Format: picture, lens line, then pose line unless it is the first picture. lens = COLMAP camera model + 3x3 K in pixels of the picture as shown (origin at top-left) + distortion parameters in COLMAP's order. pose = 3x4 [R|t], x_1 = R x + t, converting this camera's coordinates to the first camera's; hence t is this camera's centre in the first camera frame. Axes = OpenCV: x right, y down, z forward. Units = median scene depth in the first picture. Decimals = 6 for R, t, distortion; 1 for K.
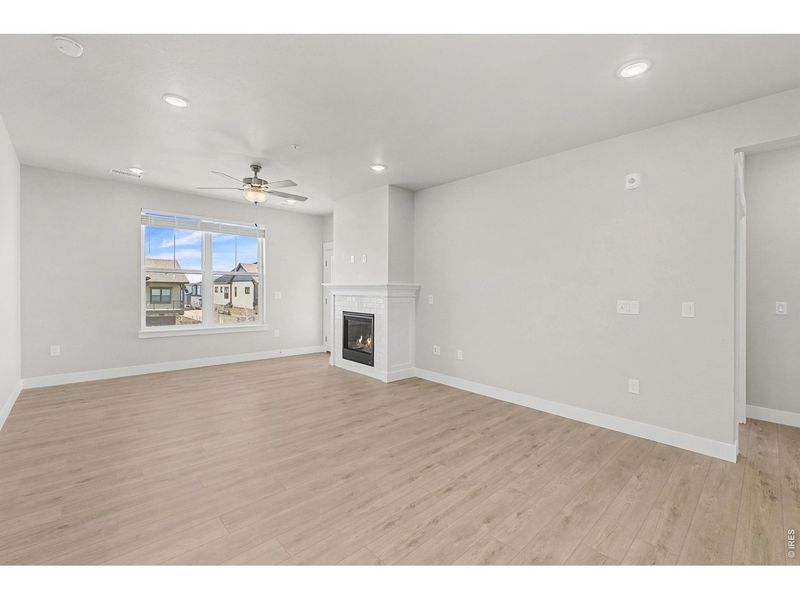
lens RADIAL K [[346.9, 0, 407.1], [0, 346.9, 292.4], [0, 0, 1]] dist [0.000147, 0.000317]
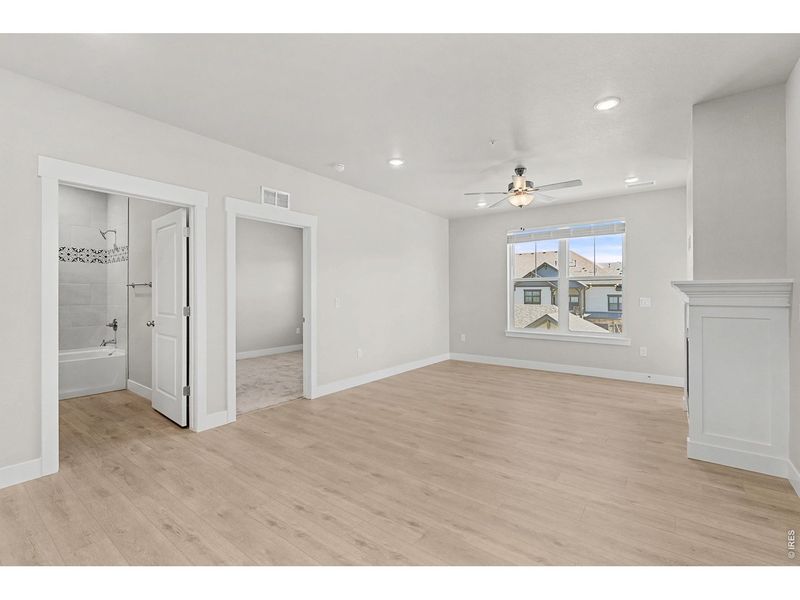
lens RADIAL K [[362.4, 0, 406.0], [0, 362.4, 297.1], [0, 0, 1]] dist [-0.003718, -0.000012]
pose [[0.166597, -0.008374, -0.985990, 0.441349], [-0.002776, 0.999956, -0.008961, 0.006718], [0.986021, 0.004230, 0.166566, 0.443431]]
